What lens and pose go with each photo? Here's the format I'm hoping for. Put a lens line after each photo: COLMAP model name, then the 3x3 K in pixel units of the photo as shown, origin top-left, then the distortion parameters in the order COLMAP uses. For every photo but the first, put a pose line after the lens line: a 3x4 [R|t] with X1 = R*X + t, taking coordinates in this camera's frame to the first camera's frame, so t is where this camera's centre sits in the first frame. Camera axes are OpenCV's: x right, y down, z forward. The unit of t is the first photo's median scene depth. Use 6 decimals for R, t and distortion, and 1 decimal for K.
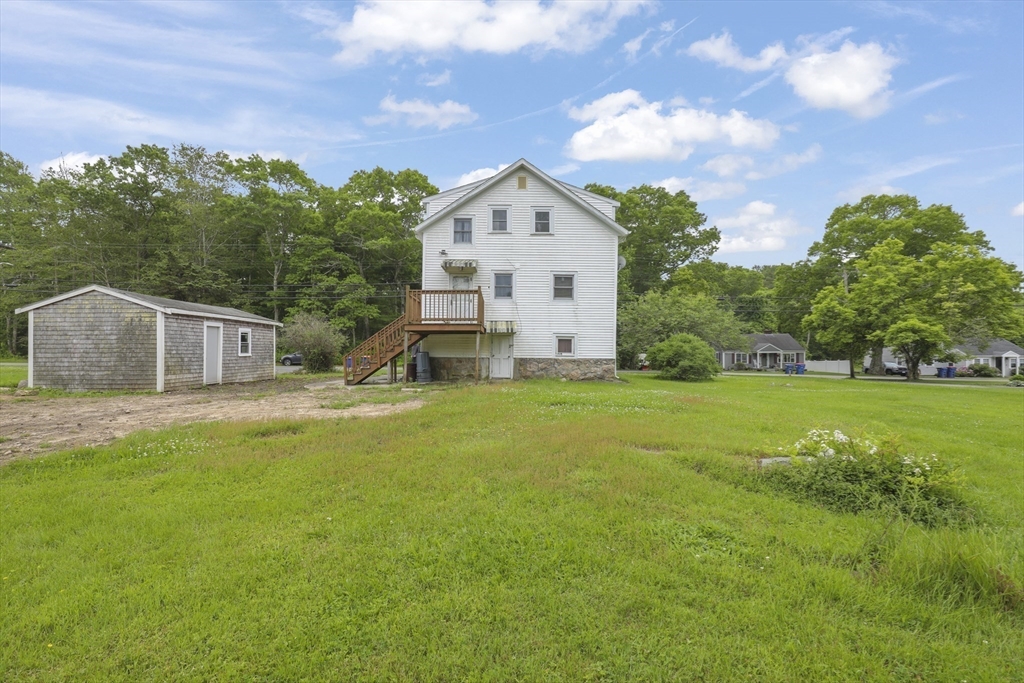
lens RADIAL K [[464.7, 0, 512.0], [0, 464.7, 343.1], [0, 0, 1]] dist [0.000789, 0.000557]
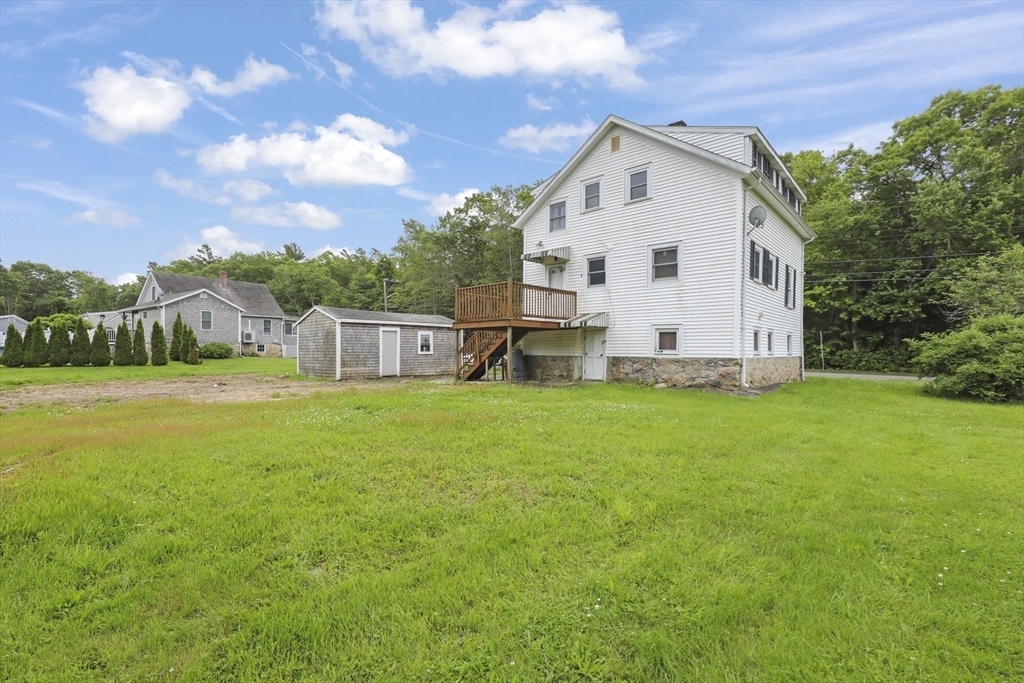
lens RADIAL K [[464.7, 0, 511.8], [0, 464.7, 345.9], [0, 0, 1]] dist [0.000789, 0.000557]
pose [[0.728421, -0.010907, -0.685043, 0.450410], [0.016314, 0.999866, 0.001427, 0.008615], [0.684936, -0.012215, 0.728501, 0.272904]]
